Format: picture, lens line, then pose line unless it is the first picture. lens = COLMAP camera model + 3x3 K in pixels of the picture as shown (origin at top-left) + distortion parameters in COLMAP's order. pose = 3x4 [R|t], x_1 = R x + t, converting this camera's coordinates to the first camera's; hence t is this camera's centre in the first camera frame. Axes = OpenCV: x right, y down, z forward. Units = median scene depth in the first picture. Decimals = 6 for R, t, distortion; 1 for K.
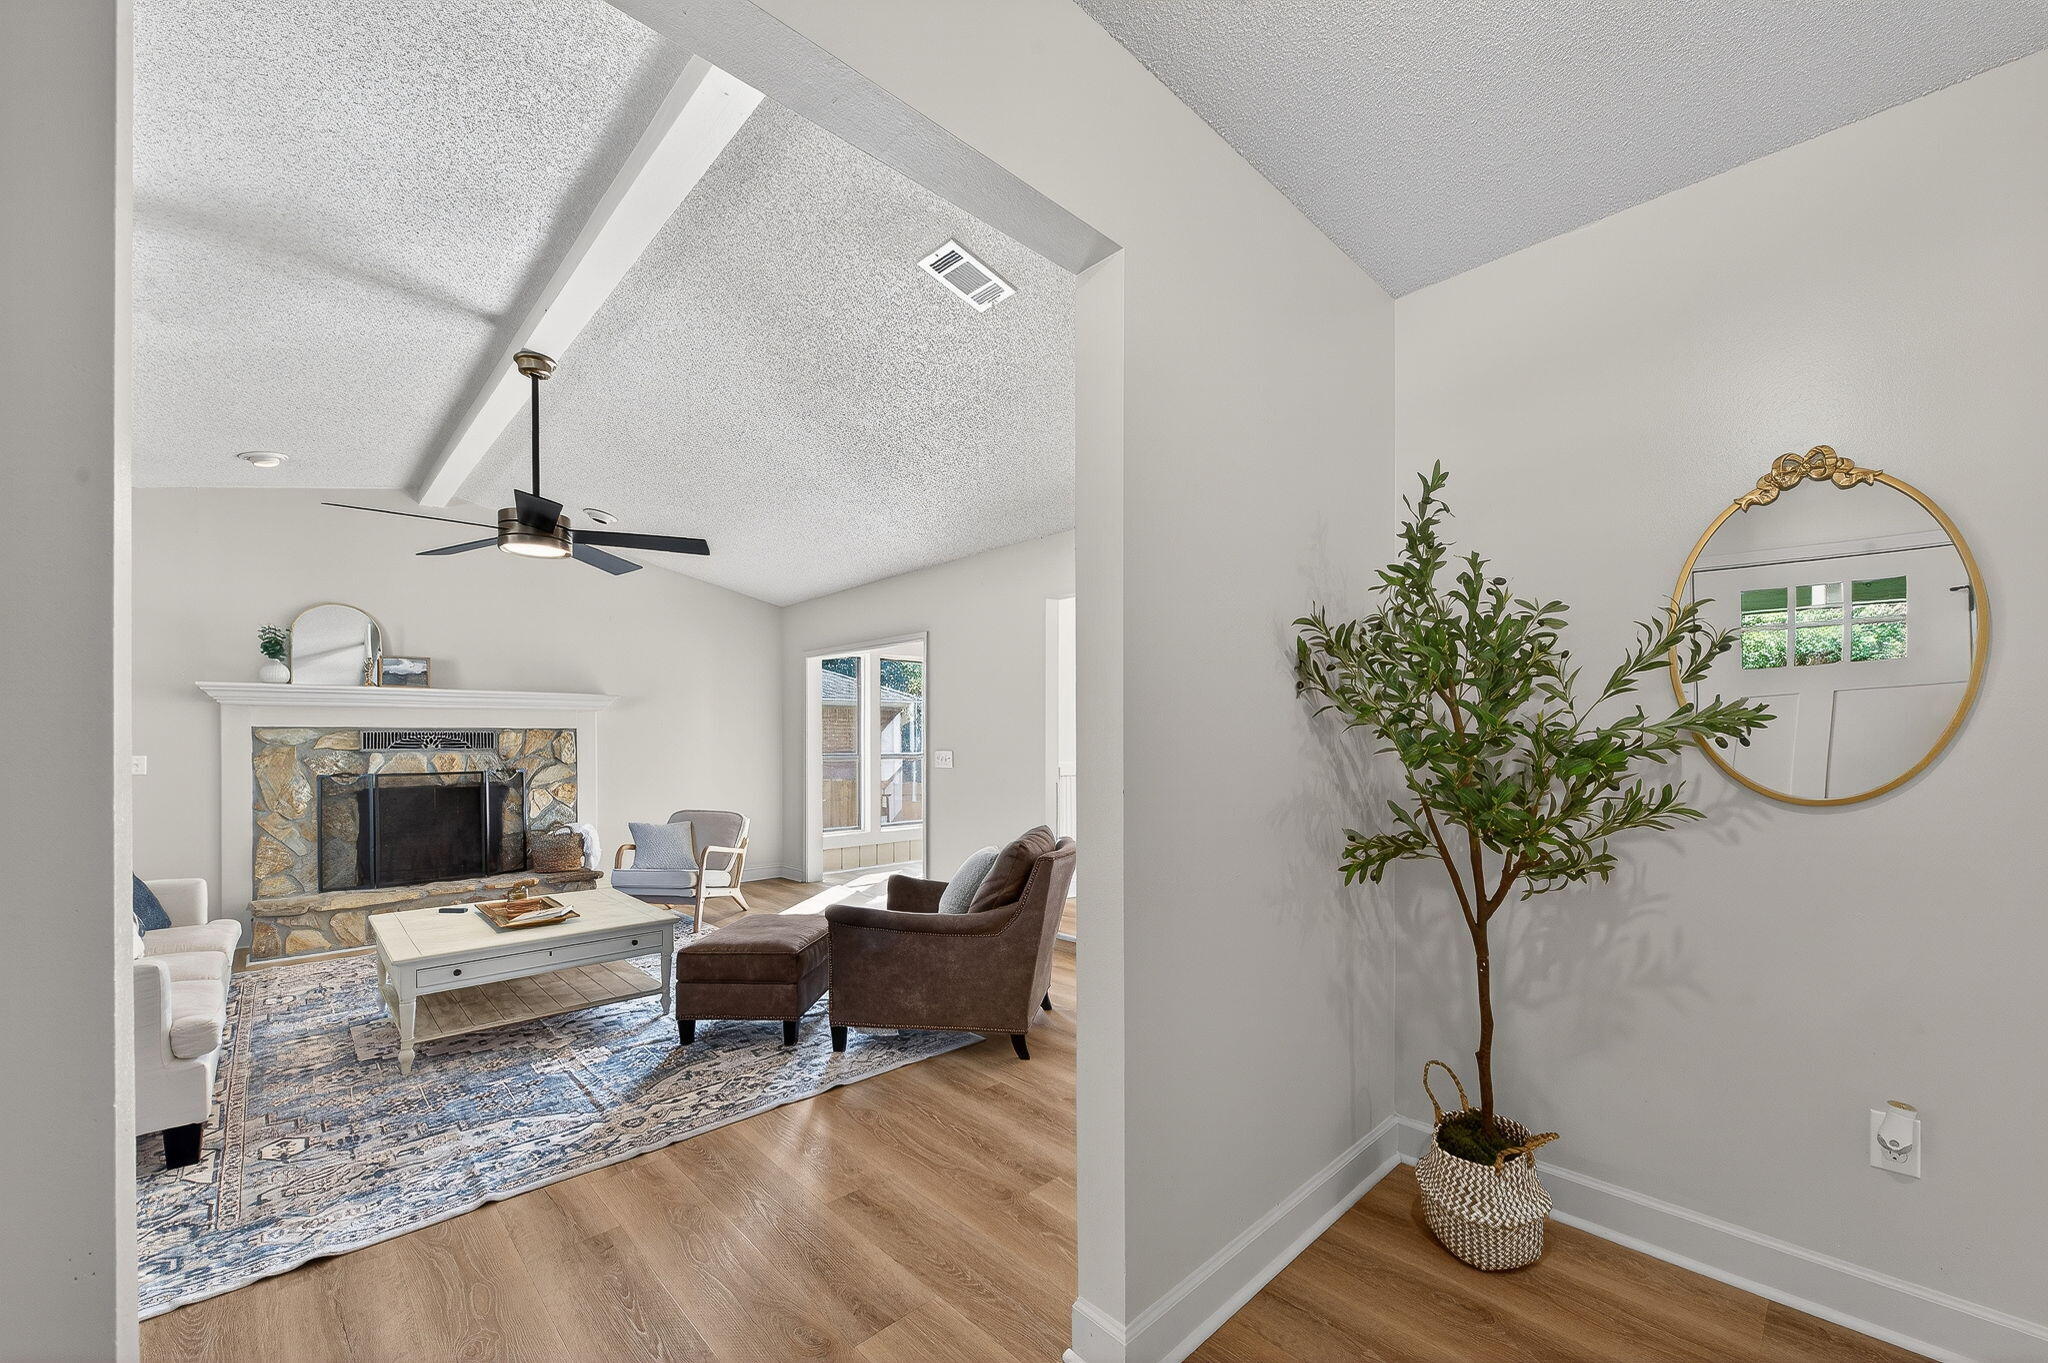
lens RADIAL K [[804.9, 0, 1034.7], [0, 804.9, 736.0], [0, 0, 1]] dist [0.003657, -0.002157]
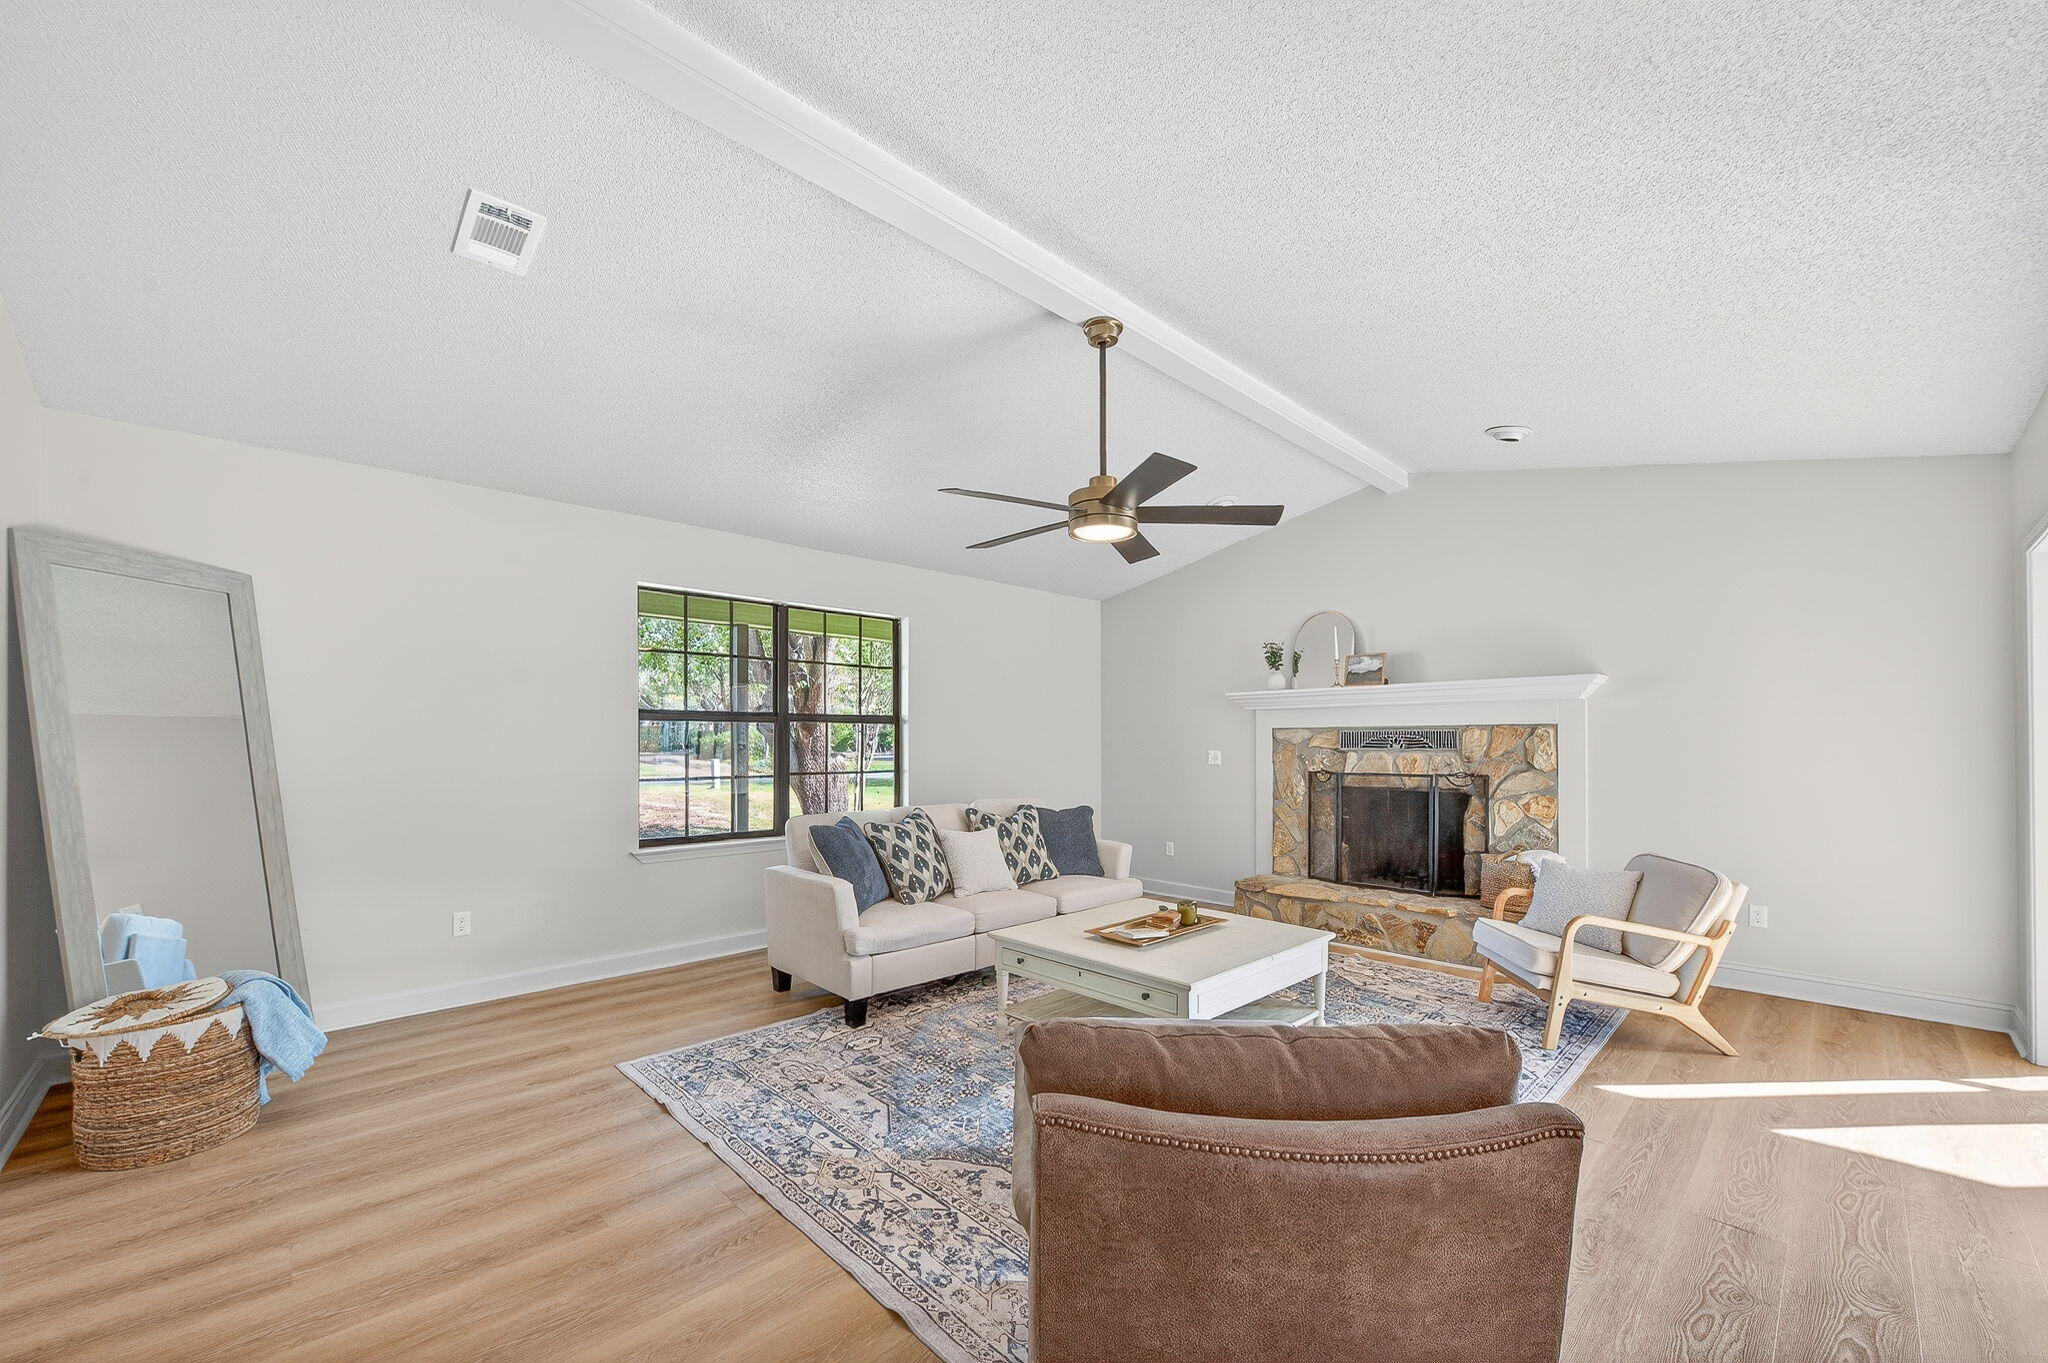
lens RADIAL K [[804.9, 0, 1046.4], [0, 804.9, 739.3], [0, 0, 1]] dist [0.003657, -0.002157]
pose [[0.023964, -0.000259, -0.999713, 0.193100], [0.002306, 0.999997, -0.000204, 0.004676], [0.999710, -0.002300, 0.023965, 0.602722]]
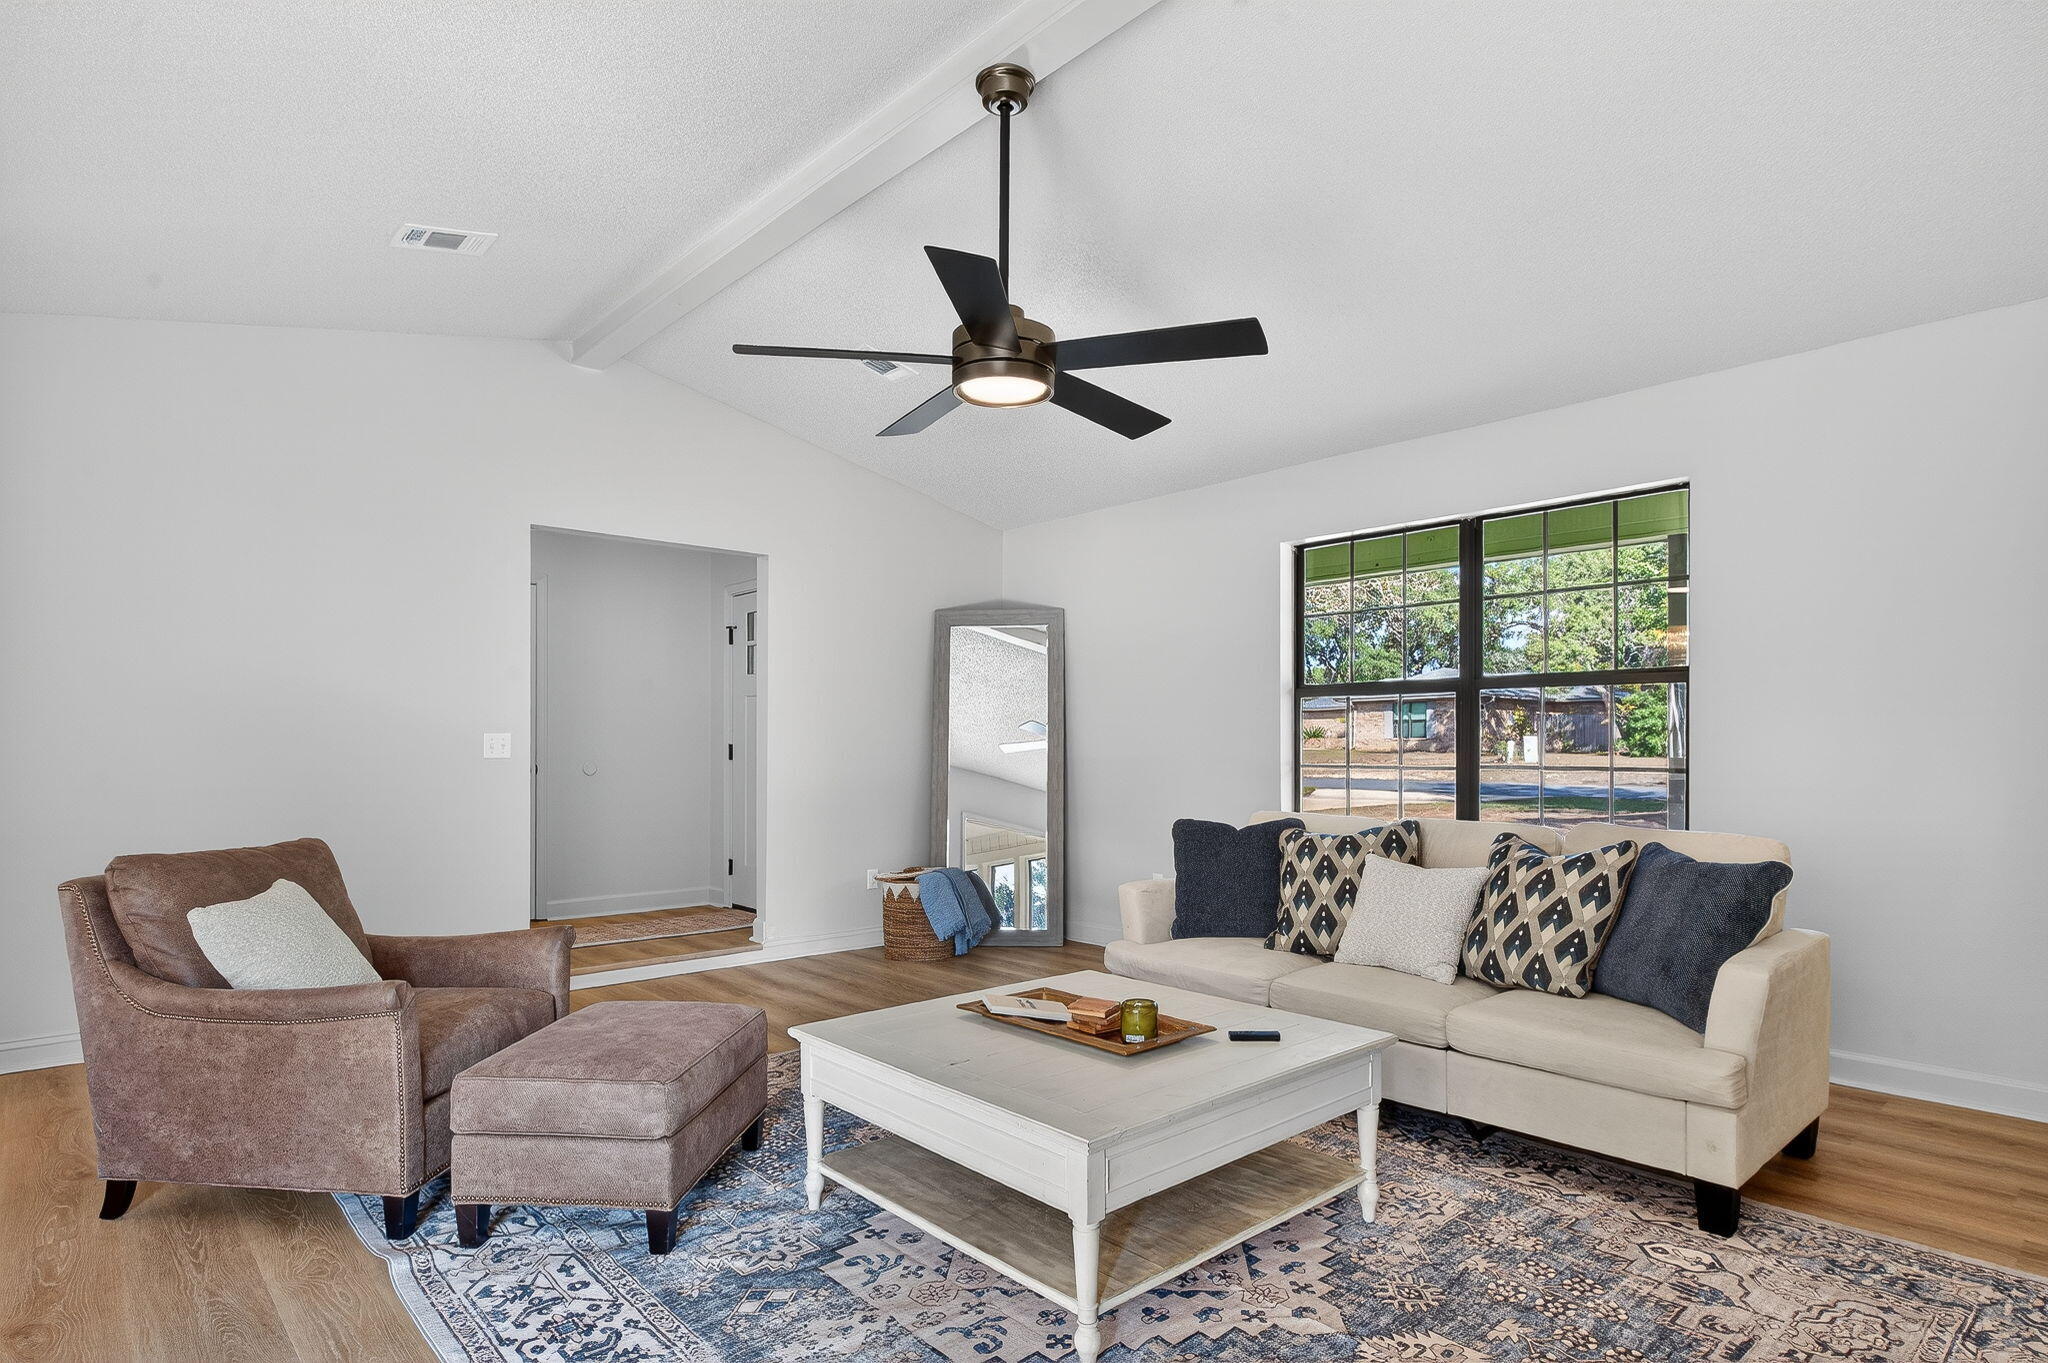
lens RADIAL K [[1097.3, 0, 1029.2], [0, 1097.3, 735.2], [0, 0, 1]] dist [-0.009997, -0.000810]
pose [[-0.999816, 0.002807, 0.018977, -0.431991], [0.002633, 0.999954, -0.009214, 0.027611], [-0.019002, -0.009162, -0.999777, 1.213362]]
